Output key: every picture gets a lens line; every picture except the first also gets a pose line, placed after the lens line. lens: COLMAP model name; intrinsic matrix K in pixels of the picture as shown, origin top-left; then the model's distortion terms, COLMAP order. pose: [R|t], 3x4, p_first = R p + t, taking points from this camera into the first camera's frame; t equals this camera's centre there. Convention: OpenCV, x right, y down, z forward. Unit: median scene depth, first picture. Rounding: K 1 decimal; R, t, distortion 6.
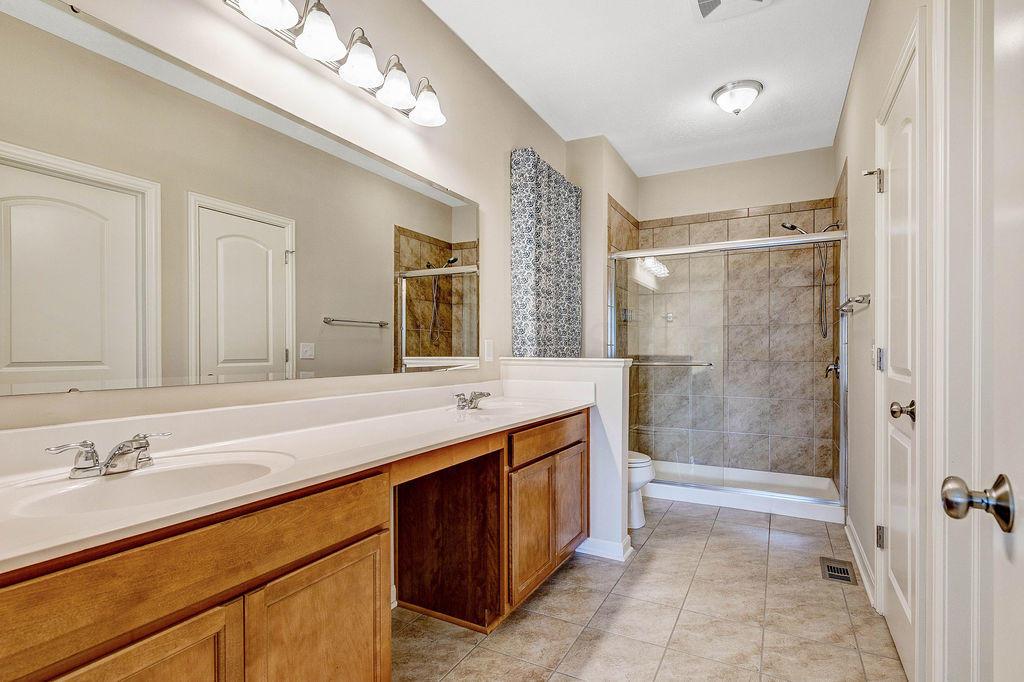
lens RADIAL K [[491.6, 0, 505.2], [0, 491.6, 356.5], [0, 0, 1]] dist [0.000522, -0.001144]
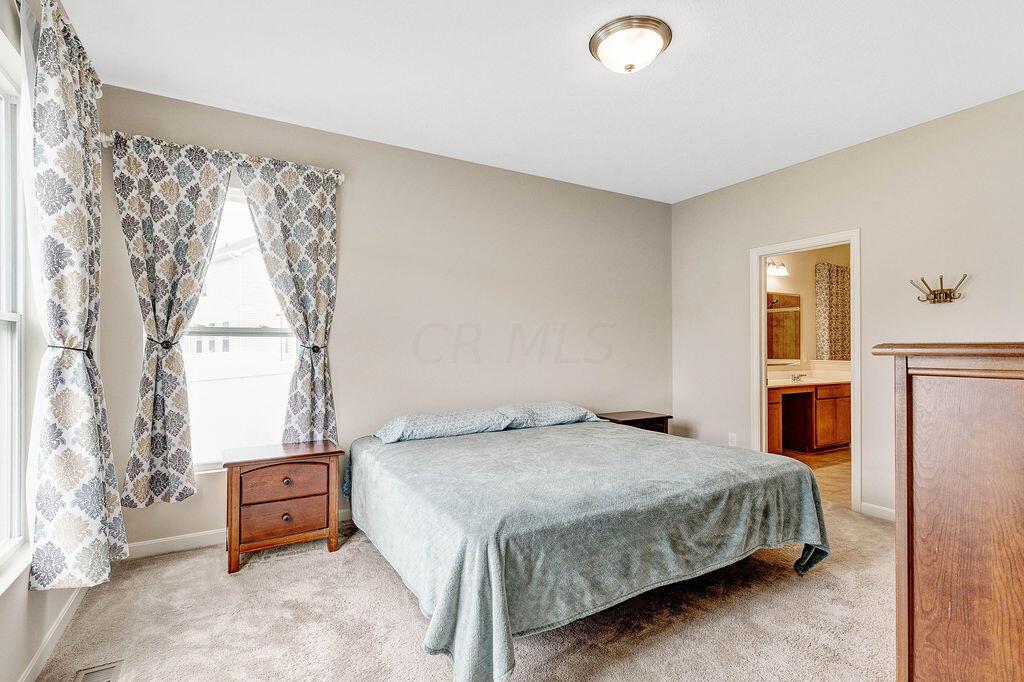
lens RADIAL K [[491.6, 0, 517.4], [0, 491.6, 344.5], [0, 0, 1]] dist [0.000522, -0.001144]
pose [[0.864552, 0.000834, -0.502542, -0.044696], [-0.011291, 0.999778, -0.017765, -0.016038], [0.502416, 0.021033, 0.864370, -1.897379]]
